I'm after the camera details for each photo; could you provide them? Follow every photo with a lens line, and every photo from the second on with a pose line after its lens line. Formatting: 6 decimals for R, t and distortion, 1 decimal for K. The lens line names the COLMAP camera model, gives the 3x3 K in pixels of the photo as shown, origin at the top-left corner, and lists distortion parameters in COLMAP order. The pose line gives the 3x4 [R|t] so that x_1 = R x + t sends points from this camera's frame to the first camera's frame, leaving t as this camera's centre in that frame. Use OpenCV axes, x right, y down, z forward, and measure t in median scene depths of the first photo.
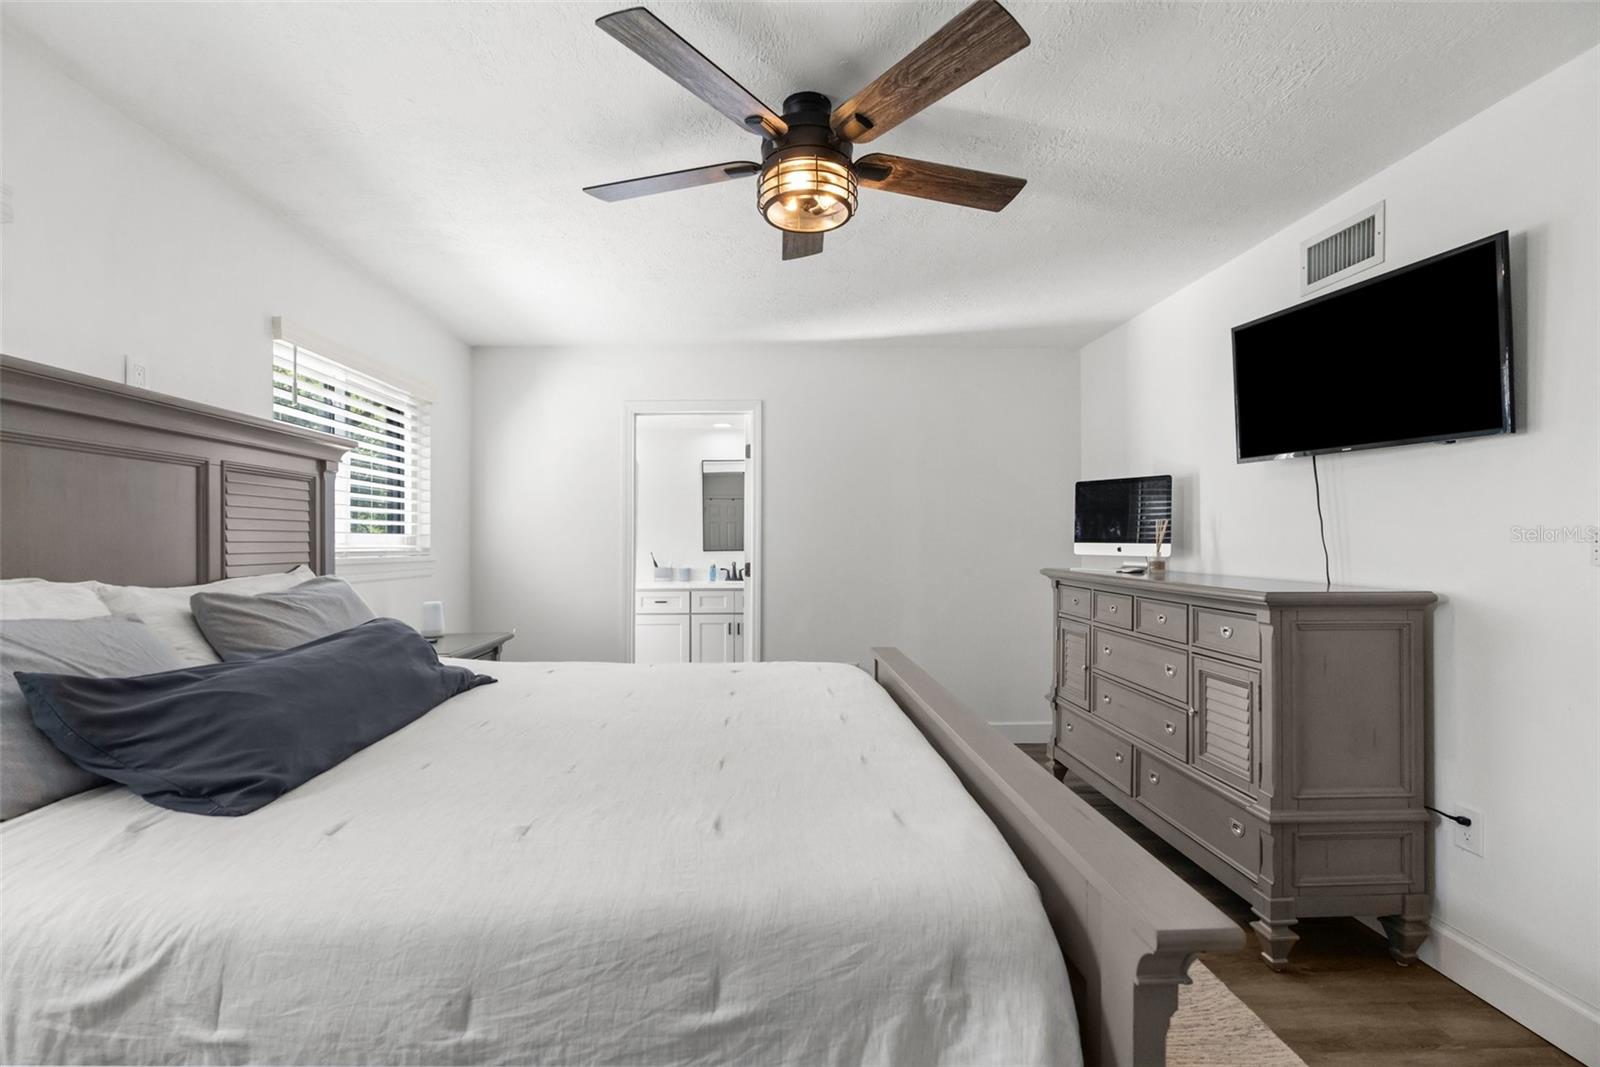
lens RADIAL K [[732.1, 0, 790.0], [0, 732.1, 537.2], [0, 0, 1]] dist [-0.009050, 0.002815]
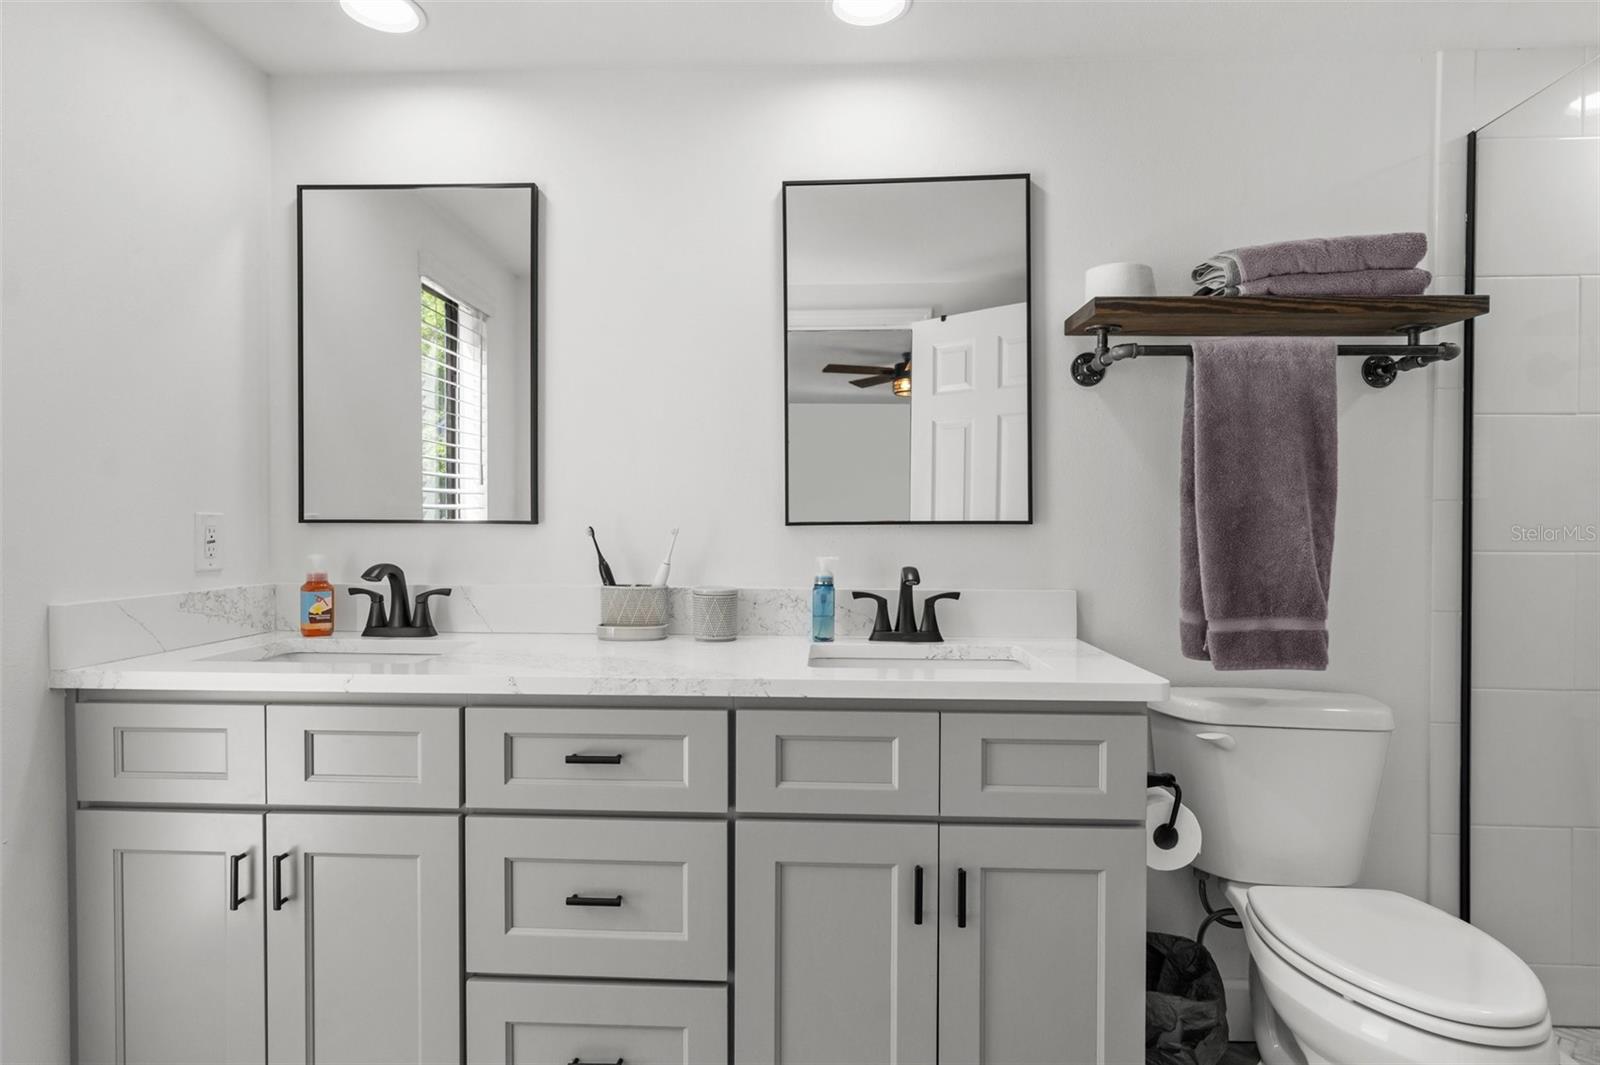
lens RADIAL K [[876.0, 0, 791.3], [0, 876.0, 533.4], [0, 0, 1]] dist [-0.006796, 0.002689]
pose [[0.995963, 0.004259, -0.089659, -0.215170], [-0.002835, 0.999868, 0.015997, 0.042327], [0.089715, -0.015679, 0.995844, 1.678151]]
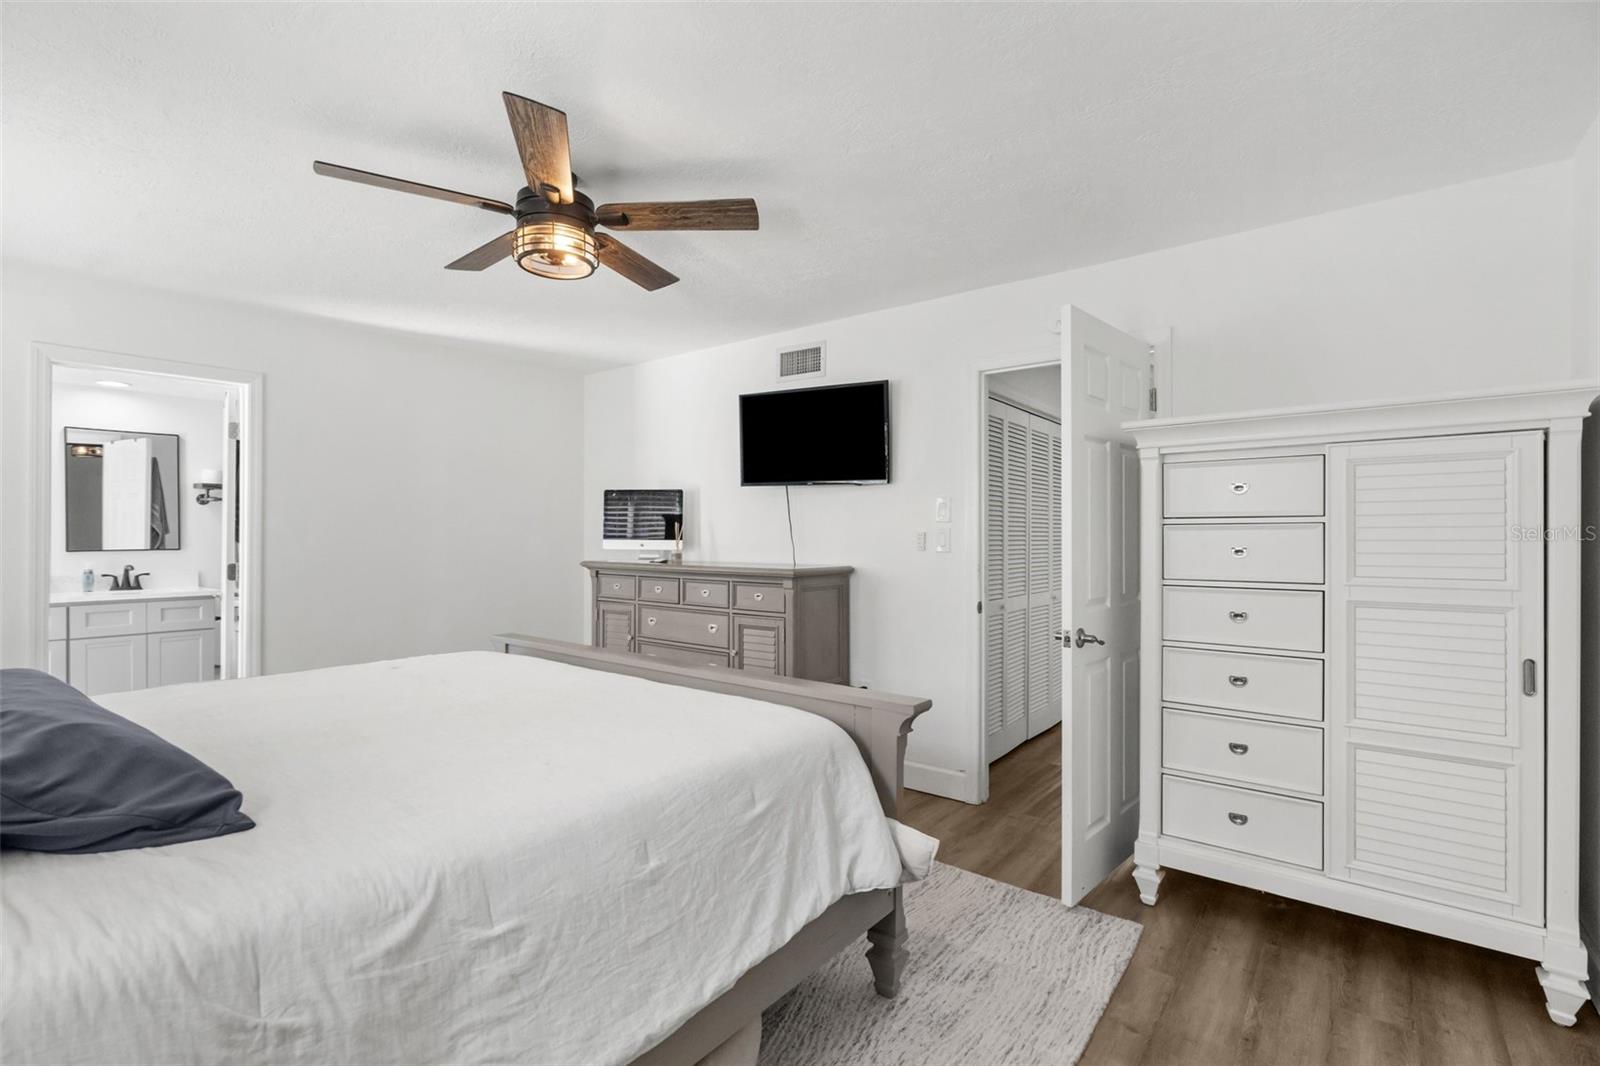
lens RADIAL K [[732.1, 0, 814.9], [0, 732.1, 542.3], [0, 0, 1]] dist [-0.009050, 0.002815]
pose [[0.635434, -0.002536, 0.772151, -0.496722], [-0.005213, 0.999958, 0.007574, 0.001255], [-0.772137, -0.008838, 0.635394, -0.076393]]
